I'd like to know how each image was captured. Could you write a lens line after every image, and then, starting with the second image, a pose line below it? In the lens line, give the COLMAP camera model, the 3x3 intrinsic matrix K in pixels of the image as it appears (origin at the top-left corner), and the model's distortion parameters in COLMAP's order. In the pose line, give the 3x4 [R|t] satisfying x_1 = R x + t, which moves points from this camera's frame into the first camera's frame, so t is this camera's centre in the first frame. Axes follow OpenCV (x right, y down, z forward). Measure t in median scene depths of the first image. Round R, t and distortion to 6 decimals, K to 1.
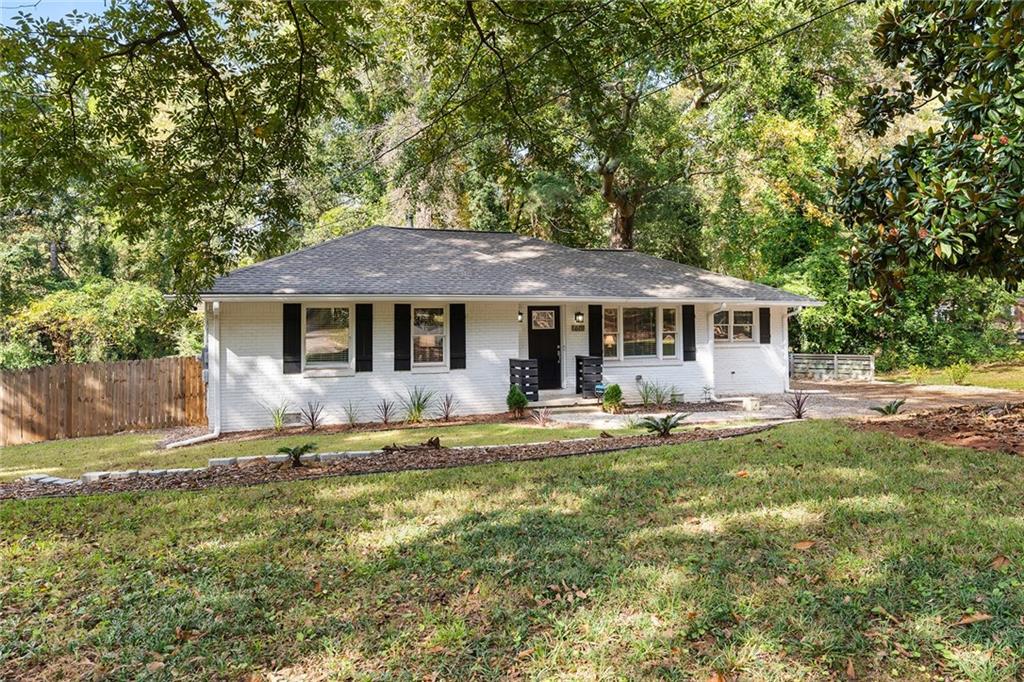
lens RADIAL K [[809.7, 0, 512.0], [0, 809.7, 341.0], [0, 0, 1]] dist [0.006472, 0.003067]
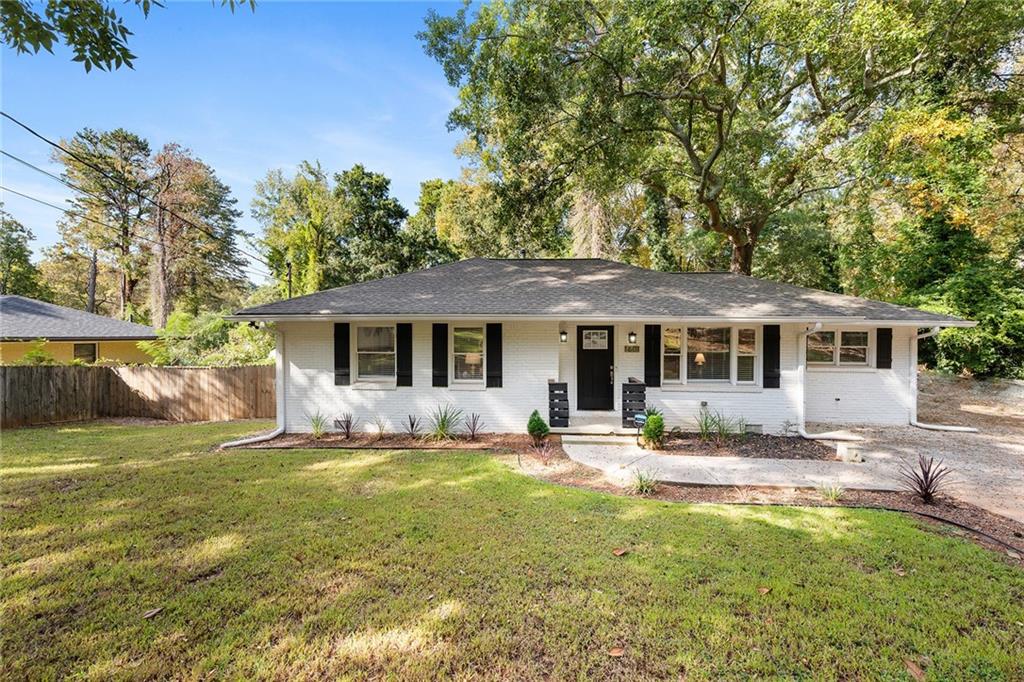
lens RADIAL K [[445.7, 0, 510.1], [0, 445.7, 351.5], [0, 0, 1]] dist [0.000540, -0.000247]
pose [[0.911455, 0.028058, -0.410441, 0.161696], [-0.020181, 0.999520, 0.023512, -0.021770], [0.410904, -0.013147, 0.911584, 0.448312]]
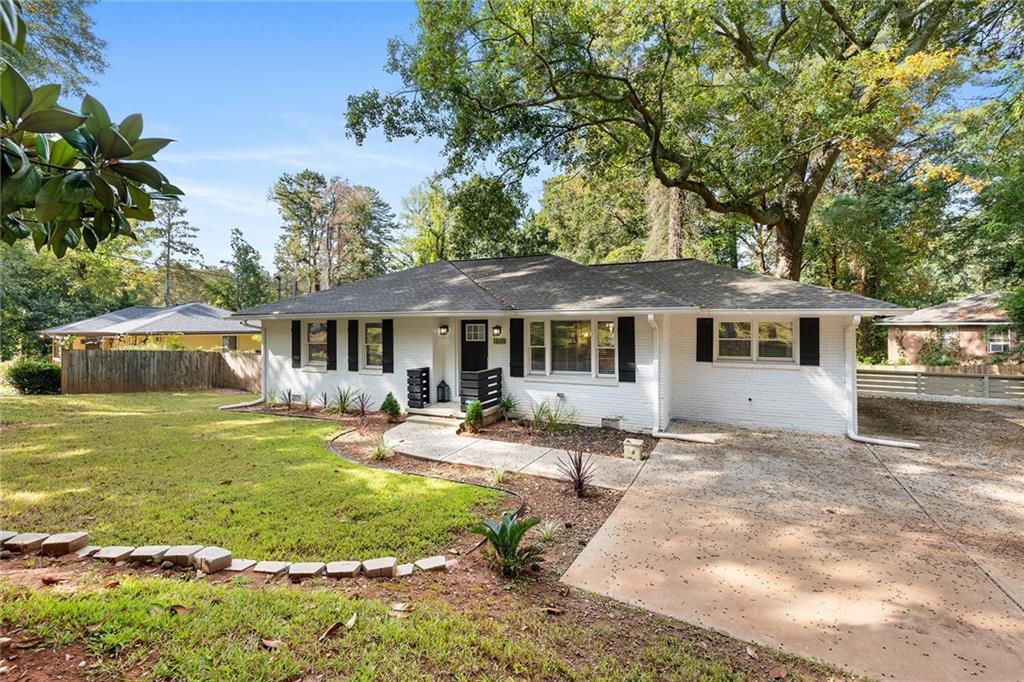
lens RADIAL K [[451.2, 0, 512.0], [0, 451.2, 341.0], [0, 0, 1]] dist [-0.002115, -0.000262]
pose [[0.703101, 0.028832, -0.710505, 0.484020], [-0.017270, 0.999575, 0.023473, -0.028788], [0.710880, -0.004233, 0.703301, 0.592040]]
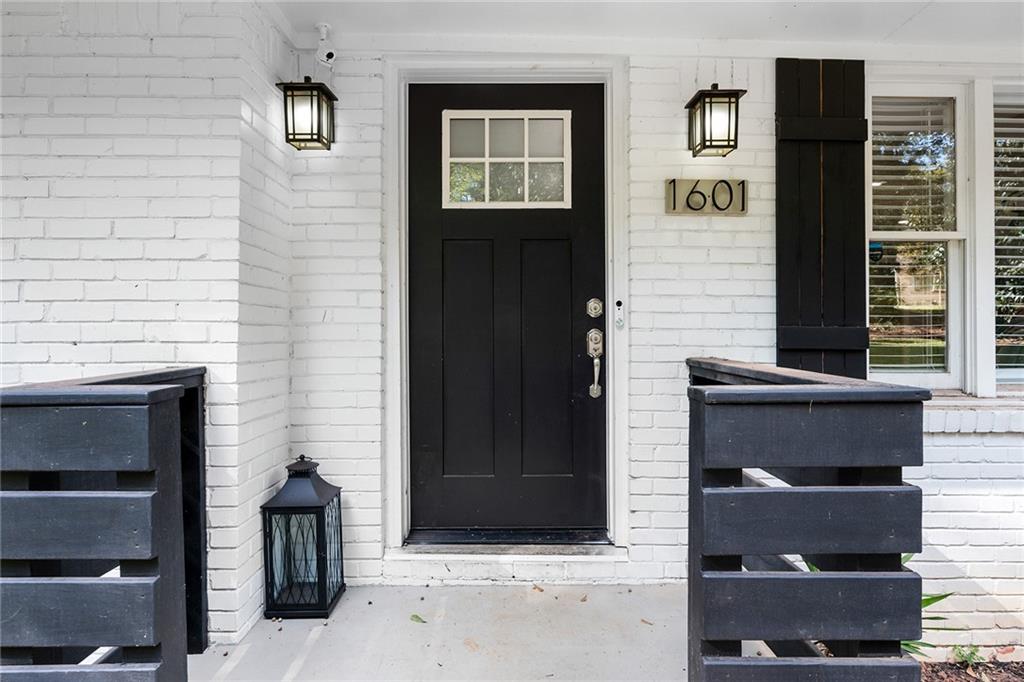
lens RADIAL K [[568.5, 0, 512.0], [0, 568.5, 341.0], [0, 0, 1]] dist [0.000345, 0.000068]
pose [[0.944397, 0.016303, -0.328403, 0.080156], [-0.015264, 0.999867, 0.005740, 0.013483], [0.328453, -0.000408, 0.944520, 0.849908]]
